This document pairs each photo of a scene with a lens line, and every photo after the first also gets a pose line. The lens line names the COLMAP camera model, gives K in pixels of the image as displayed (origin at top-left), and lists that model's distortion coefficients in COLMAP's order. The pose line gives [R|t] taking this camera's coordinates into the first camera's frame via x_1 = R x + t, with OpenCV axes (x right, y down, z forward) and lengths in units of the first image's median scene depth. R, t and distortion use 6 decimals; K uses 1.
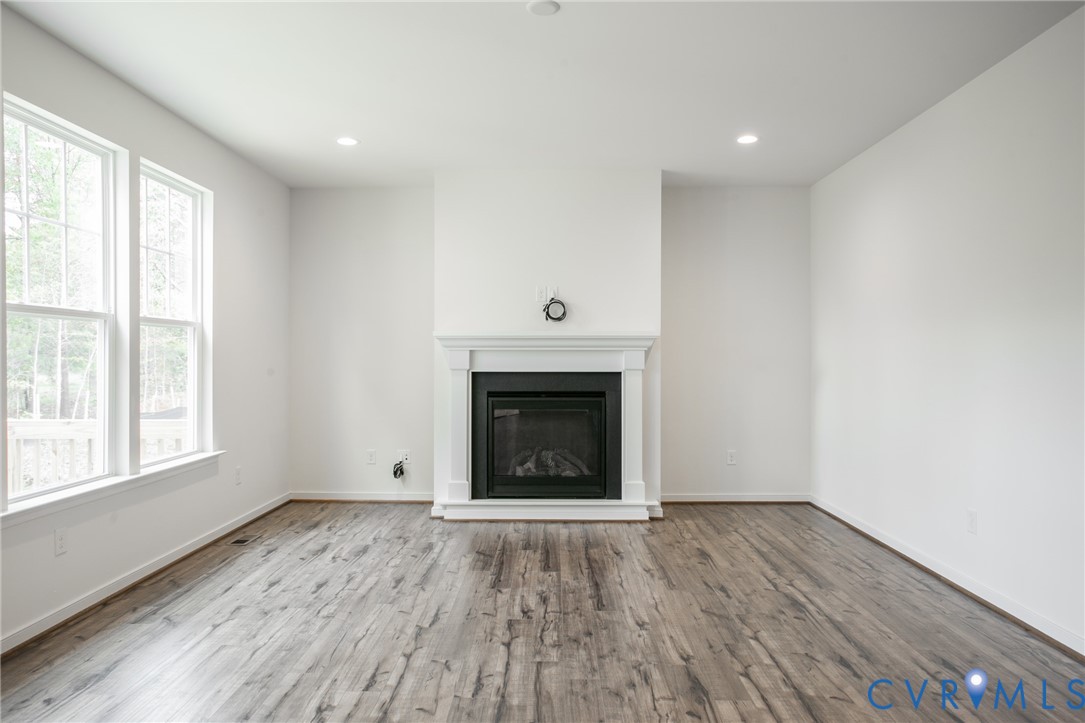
lens RADIAL K [[758.0, 0, 550.9], [0, 758.0, 358.0], [0, 0, 1]] dist [-0.023947, 0.036629]
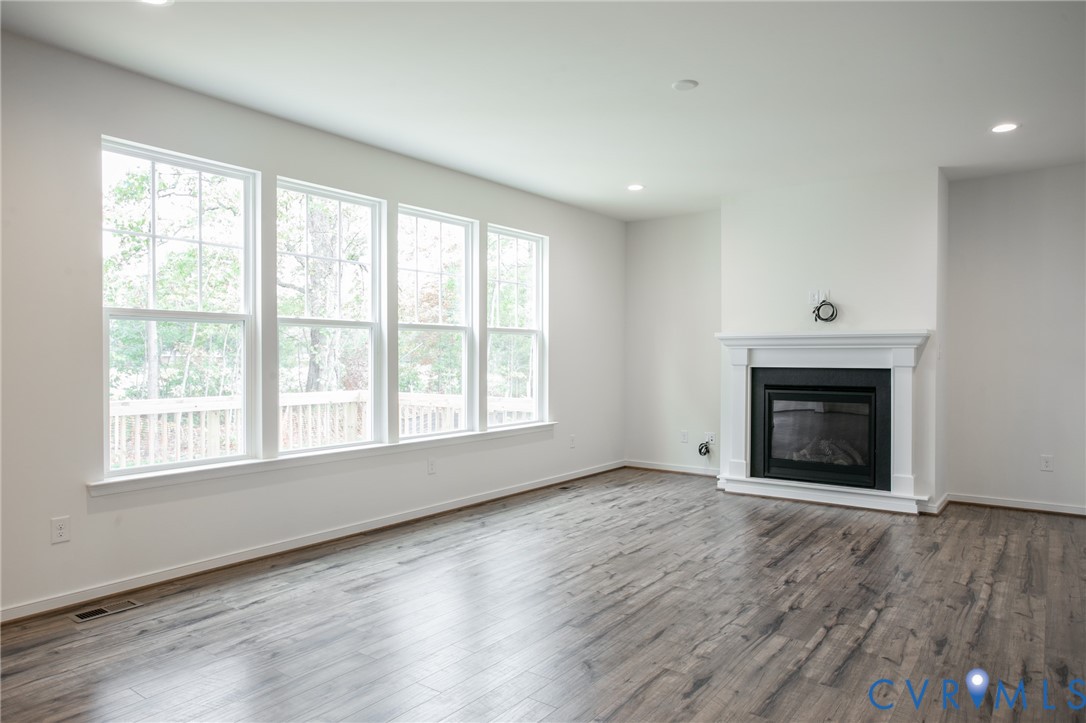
lens RADIAL K [[719.2, 0, 541.3], [0, 719.2, 357.8], [0, 0, 1]] dist [-0.004074, 0.017149]
pose [[0.810613, 0.002558, -0.585577, 0.333358], [0.000316, 0.999988, 0.004805, -0.001800], [0.585583, -0.004079, 0.810602, -0.095840]]
